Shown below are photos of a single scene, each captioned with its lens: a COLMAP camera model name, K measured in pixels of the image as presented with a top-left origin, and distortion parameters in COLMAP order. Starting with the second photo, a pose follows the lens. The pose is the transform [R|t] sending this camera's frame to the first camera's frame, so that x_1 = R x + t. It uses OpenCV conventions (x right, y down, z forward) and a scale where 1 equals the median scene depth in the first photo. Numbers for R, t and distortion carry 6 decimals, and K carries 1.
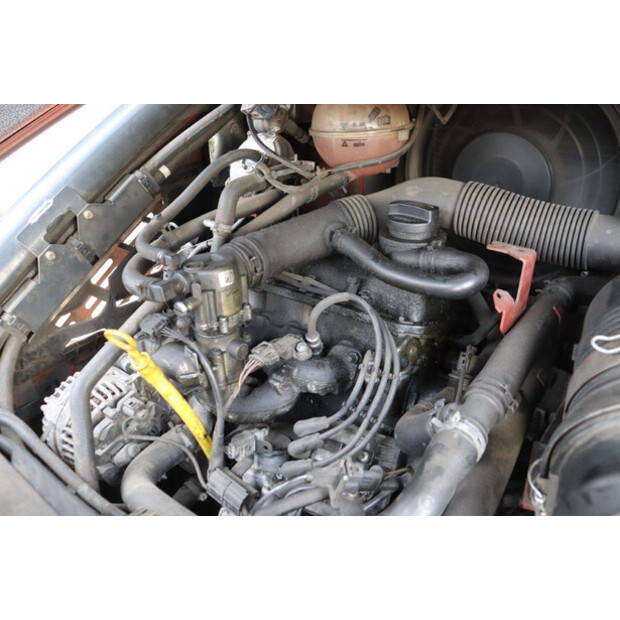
lens RADIAL K [[540.3, 0, 311.7], [0, 540.3, 309.0], [0, 0, 1]] dist [-0.104368, 0.019674]
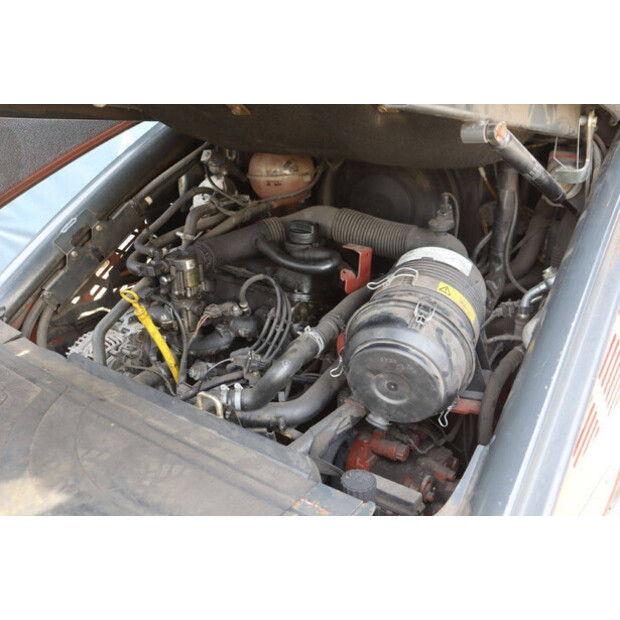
lens RADIAL K [[623.2, 0, 306.2], [0, 623.2, 311.2], [0, 0, 1]] dist [-0.044268, 0.000000]
pose [[0.999574, 0.001391, 0.029151, 0.132952], [0.000510, 0.997877, -0.065119, 0.192245], [-0.029179, 0.065106, 0.997452, -0.849435]]
